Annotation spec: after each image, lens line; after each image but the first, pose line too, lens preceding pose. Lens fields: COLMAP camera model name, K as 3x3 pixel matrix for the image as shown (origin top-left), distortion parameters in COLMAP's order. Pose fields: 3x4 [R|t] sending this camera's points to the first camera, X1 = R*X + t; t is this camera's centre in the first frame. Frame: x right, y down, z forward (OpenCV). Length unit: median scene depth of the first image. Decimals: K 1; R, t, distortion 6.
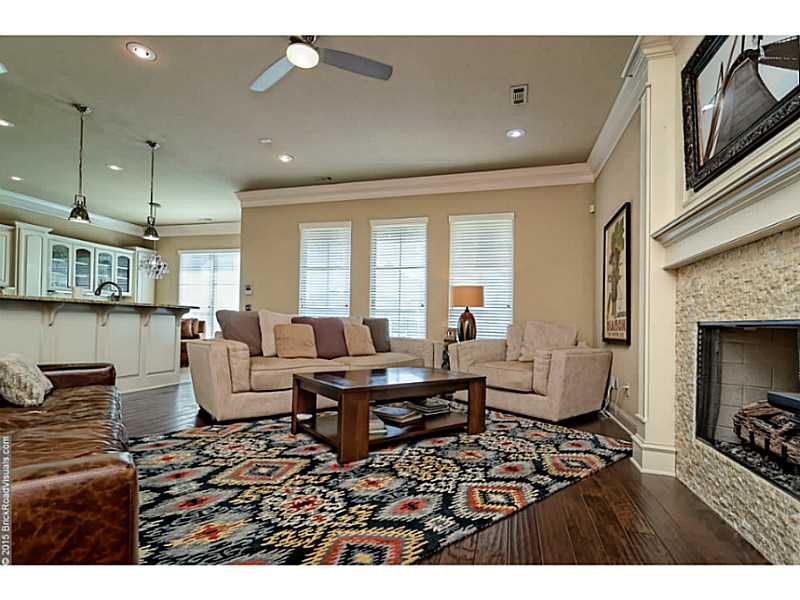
lens RADIAL K [[393.9, 0, 402.7], [0, 393.9, 300.2], [0, 0, 1]] dist [0.004034, 0.002597]
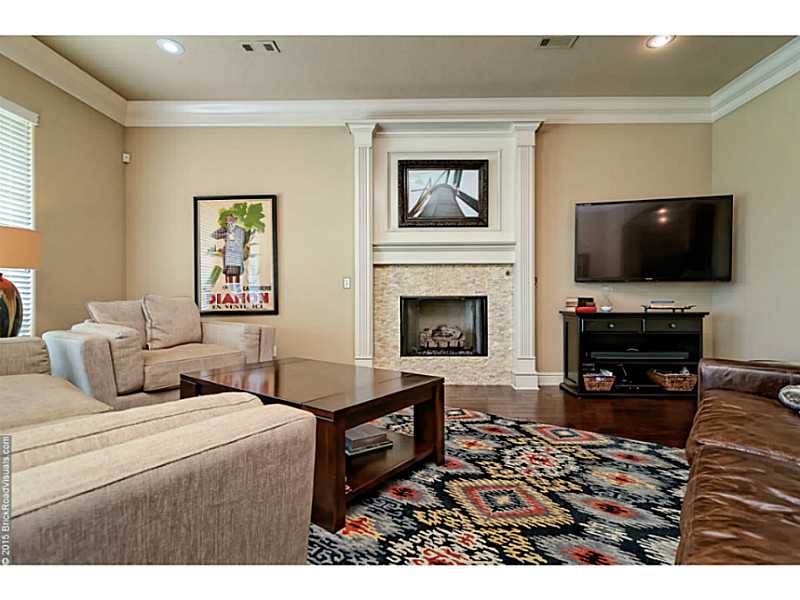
lens RADIAL K [[393.9, 0, 403.6], [0, 393.9, 299.9], [0, 0, 1]] dist [0.004034, 0.002597]
pose [[-0.262365, -0.032511, 0.964421, -1.217914], [-0.056379, 0.998241, 0.018314, 0.043109], [-0.963320, -0.049568, -0.263737, 1.661711]]
